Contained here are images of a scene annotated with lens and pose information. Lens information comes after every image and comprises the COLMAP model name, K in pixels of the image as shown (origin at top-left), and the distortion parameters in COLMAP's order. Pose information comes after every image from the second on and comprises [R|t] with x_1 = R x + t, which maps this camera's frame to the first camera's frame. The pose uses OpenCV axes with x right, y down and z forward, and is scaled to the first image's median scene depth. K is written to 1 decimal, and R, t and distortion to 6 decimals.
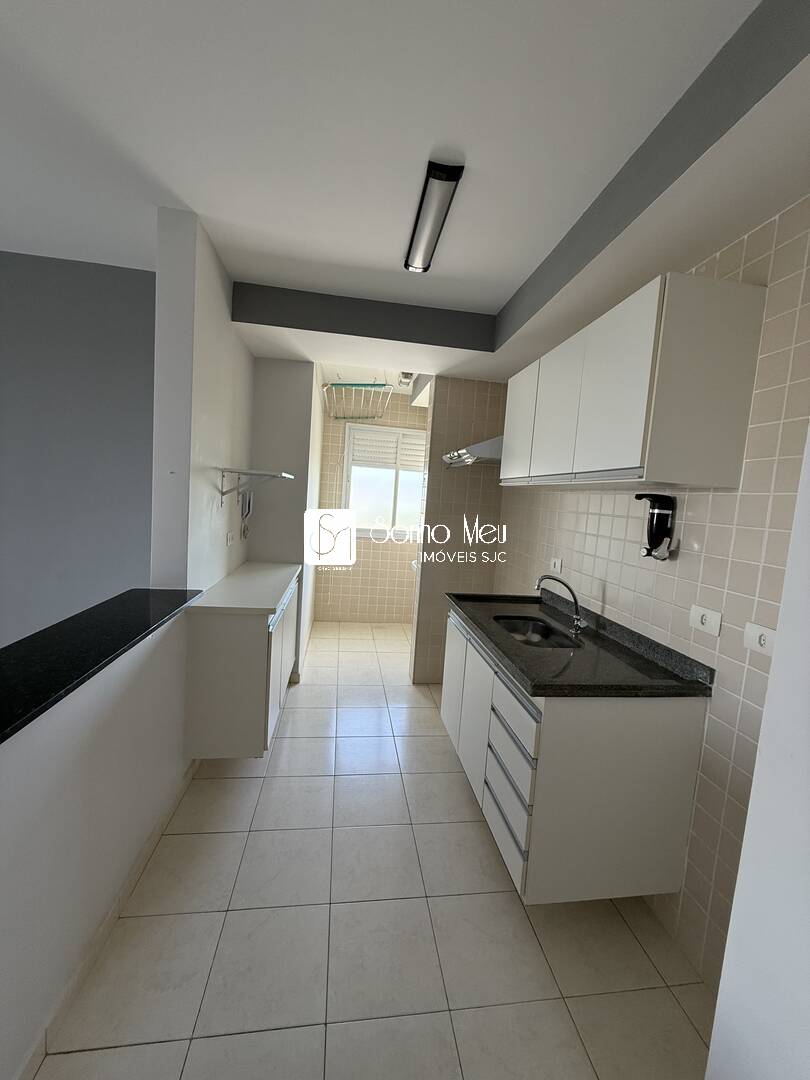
lens RADIAL K [[429.9, 0, 407.3], [0, 429.9, 535.7], [0, 0, 1]] dist [0.002644, -0.001709]
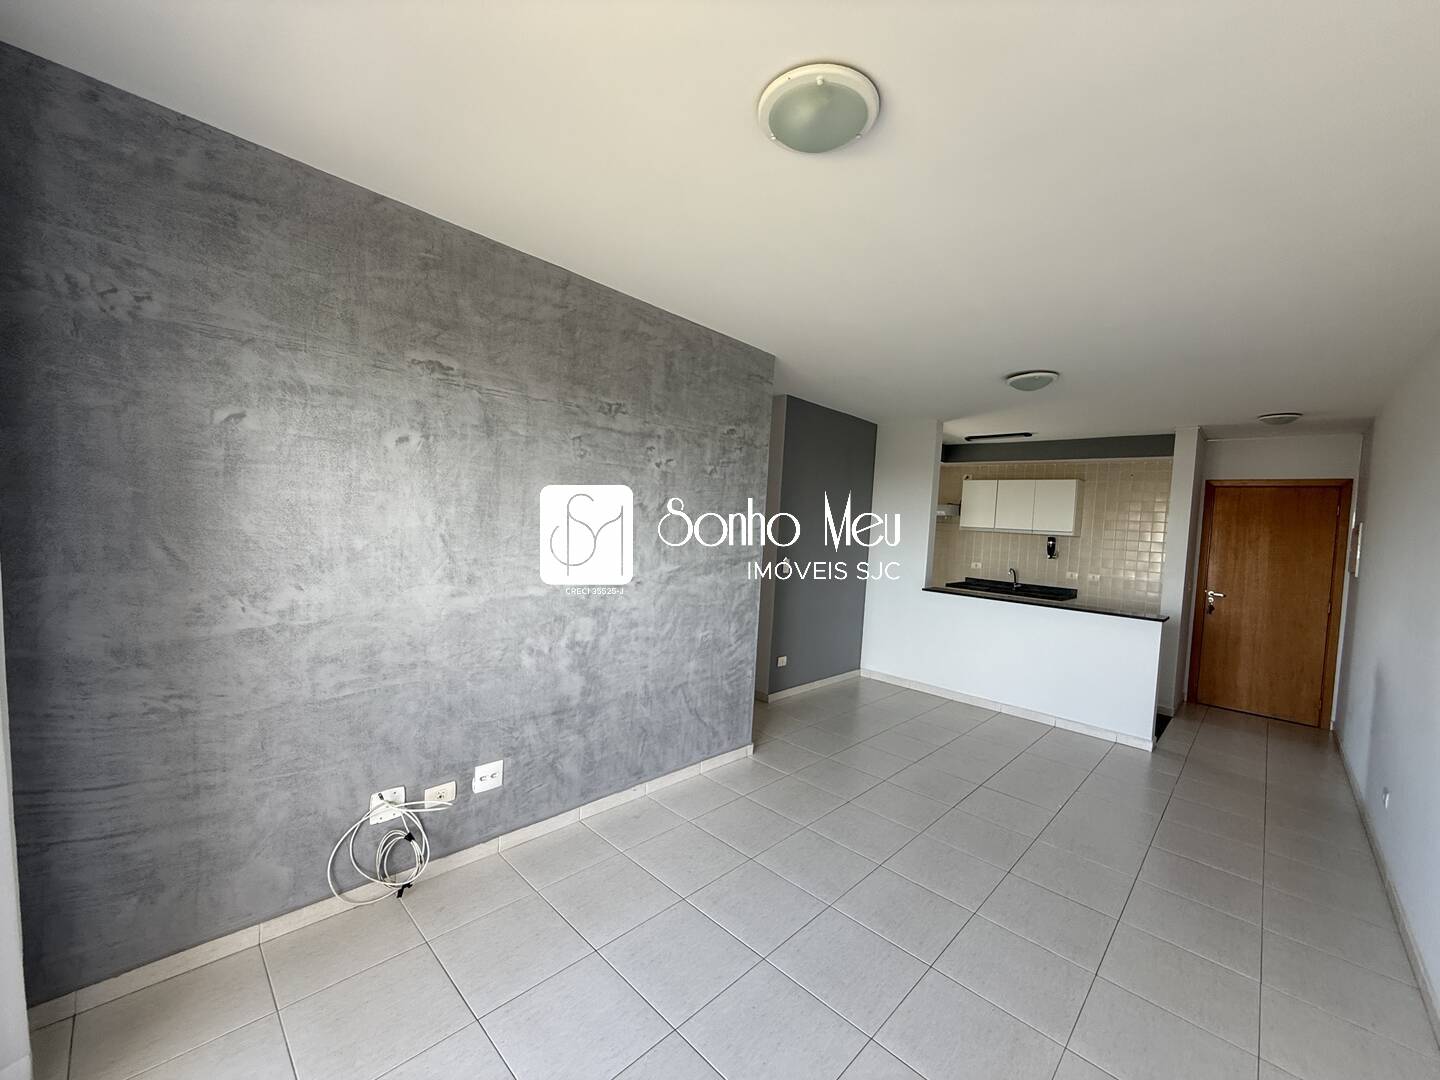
lens RADIAL K [[573.2, 0, 707.1], [0, 573.2, 538.0], [0, 0, 1]] dist [0.002644, -0.001709]
pose [[0.797828, -0.040490, 0.601524, -2.765749], [0.051035, 0.998697, -0.000466, -0.155626], [-0.600721, 0.031071, 0.798854, -0.561903]]
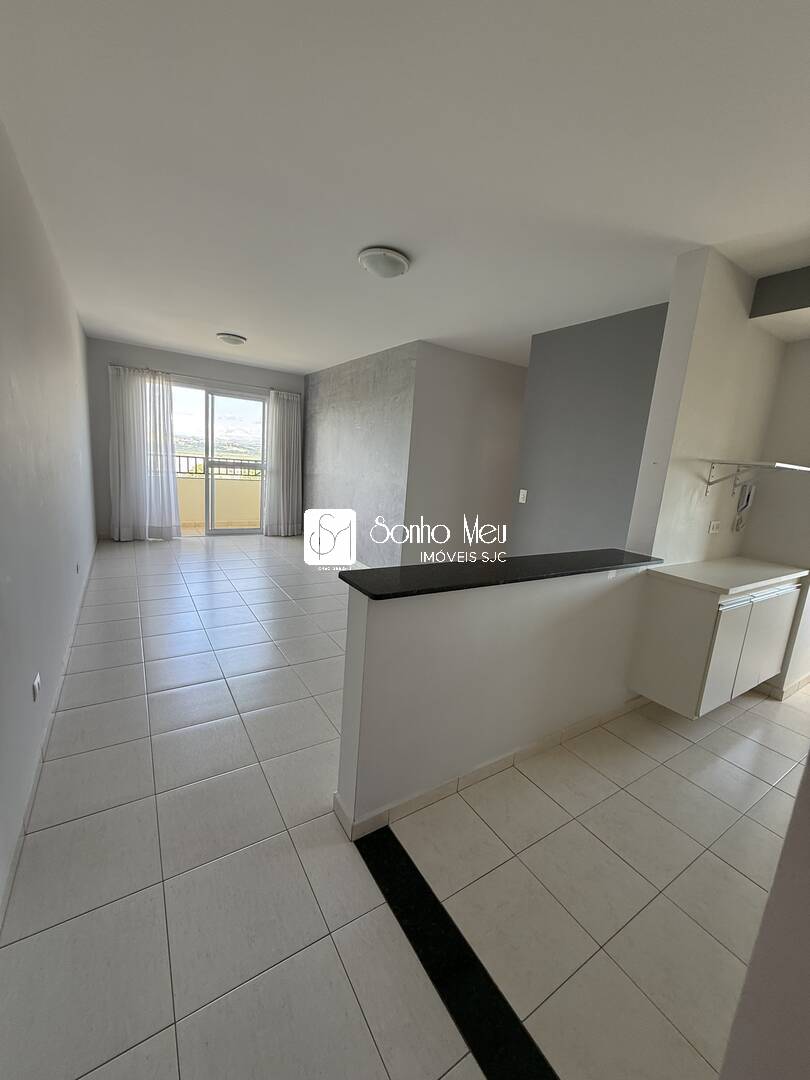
lens RADIAL K [[429.9, 0, 401.6], [0, 429.9, 535.9], [0, 0, 1]] dist [0.002644, -0.001709]
pose [[0.409712, 0.128830, -0.903072, 0.278503], [-0.132459, 0.987887, 0.080835, 0.053328], [0.902547, 0.086501, 0.421813, -0.168683]]
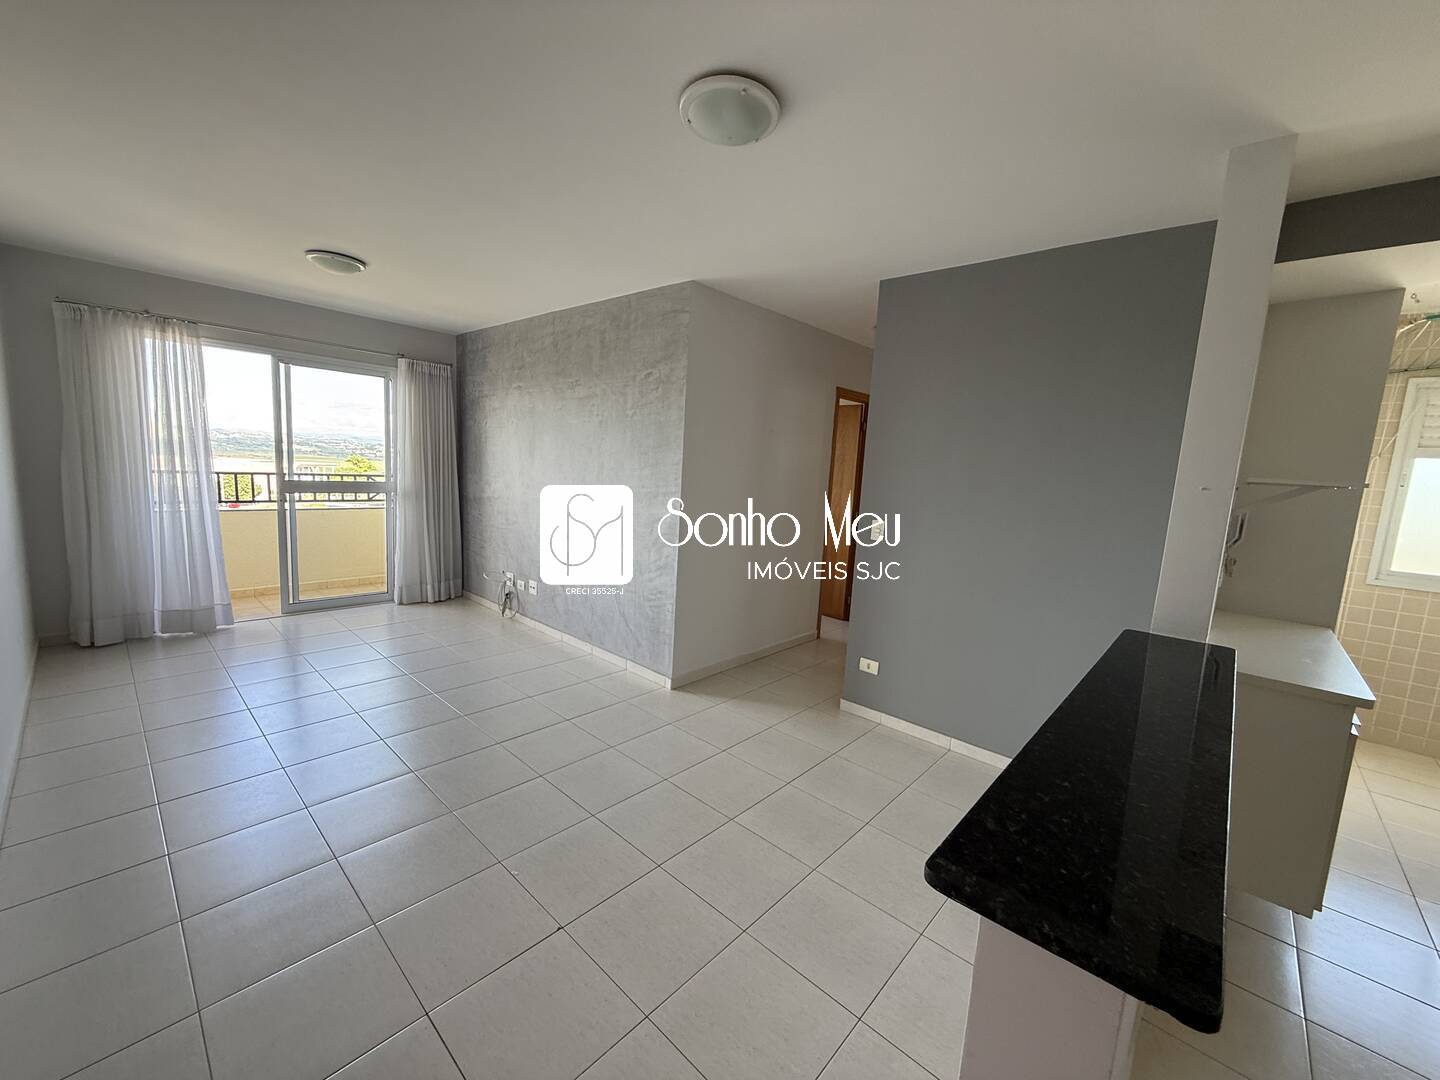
lens RADIAL K [[573.2, 0, 712.1], [0, 573.2, 538.3], [0, 0, 1]] dist [0.002644, -0.001709]
pose [[0.629140, 0.067953, -0.774316, -0.256777], [-0.083954, 0.996284, 0.019219, -0.002935], [0.772745, 0.052916, 0.632507, -0.275302]]
